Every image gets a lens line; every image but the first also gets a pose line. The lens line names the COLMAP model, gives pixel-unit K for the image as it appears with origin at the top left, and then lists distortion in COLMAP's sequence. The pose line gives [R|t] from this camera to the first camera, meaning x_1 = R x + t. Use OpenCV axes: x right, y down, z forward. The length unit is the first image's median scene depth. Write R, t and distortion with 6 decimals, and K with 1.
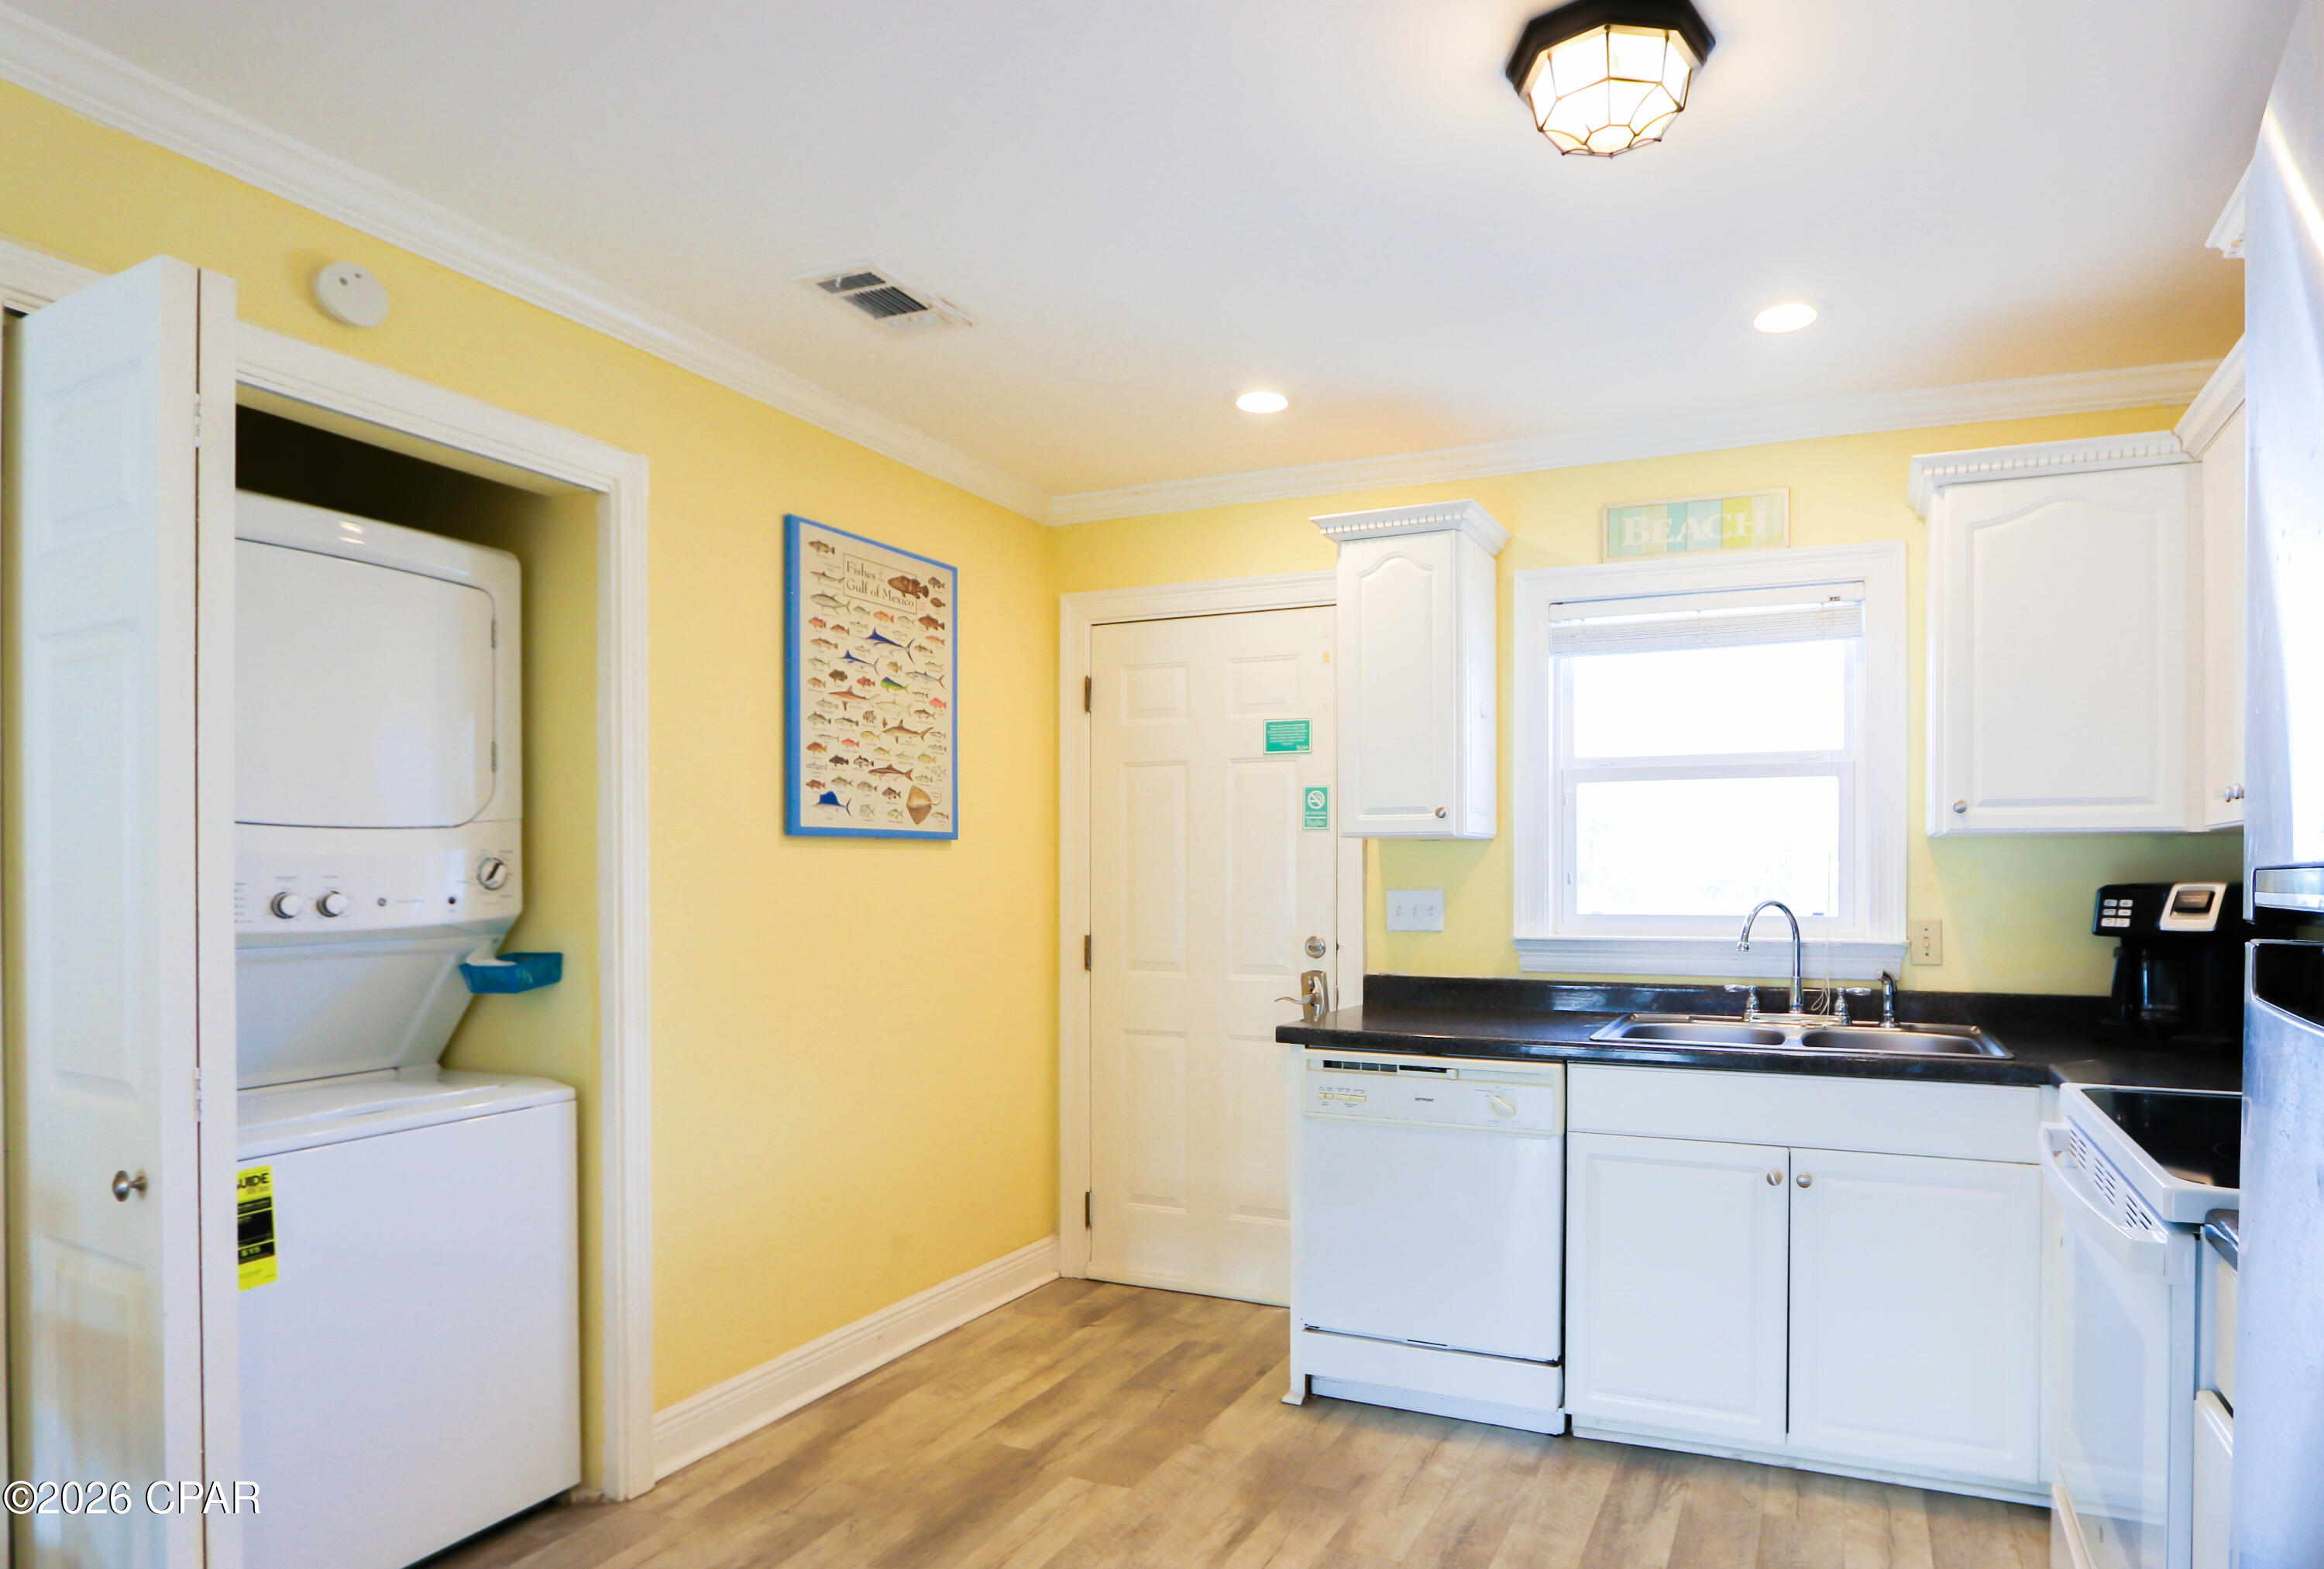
lens RADIAL K [[1246.3, 0, 1161.5], [0, 1246.3, 866.2], [0, 0, 1]] dist [0.000726, 0.000432]
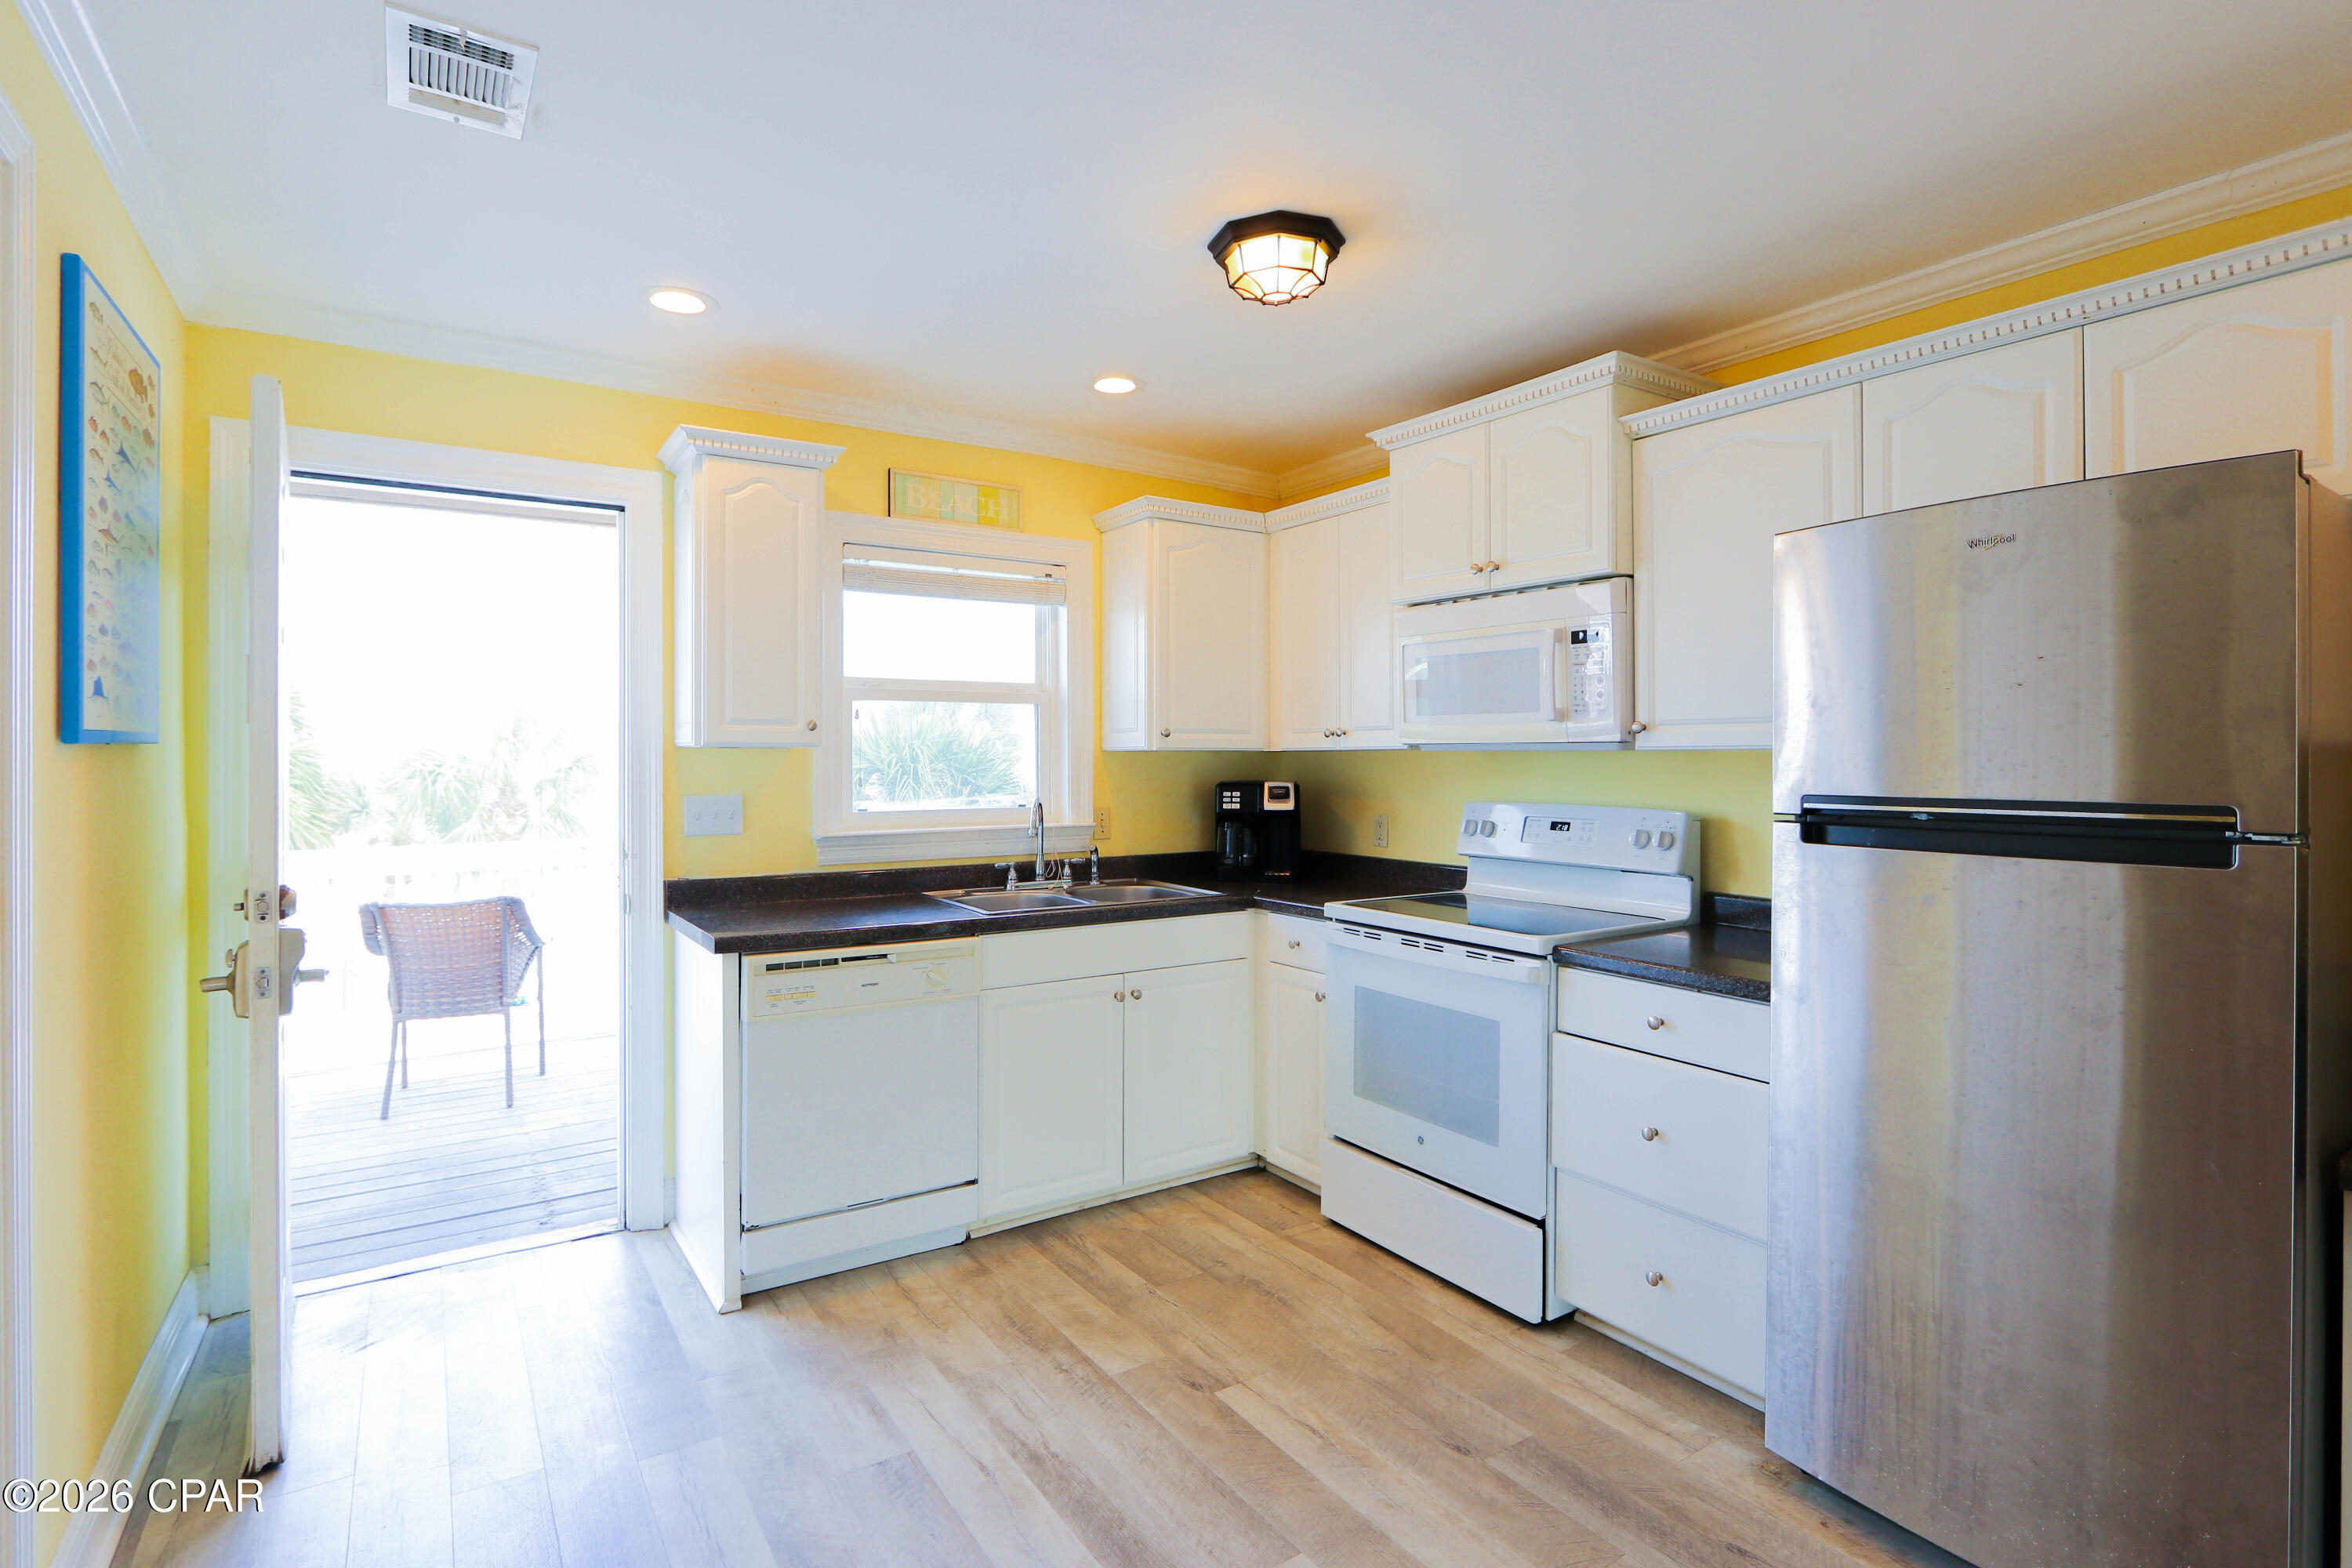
lens RADIAL K [[1152.1, 0, 1169.1], [0, 1152.1, 753.0], [0, 0, 1]] dist [-0.014207, -0.000259]
pose [[0.572550, 0.002998, 0.819864, -0.449557], [-0.000479, 0.999994, -0.003322, -0.016280], [-0.819869, 0.001509, 0.572549, 0.176002]]
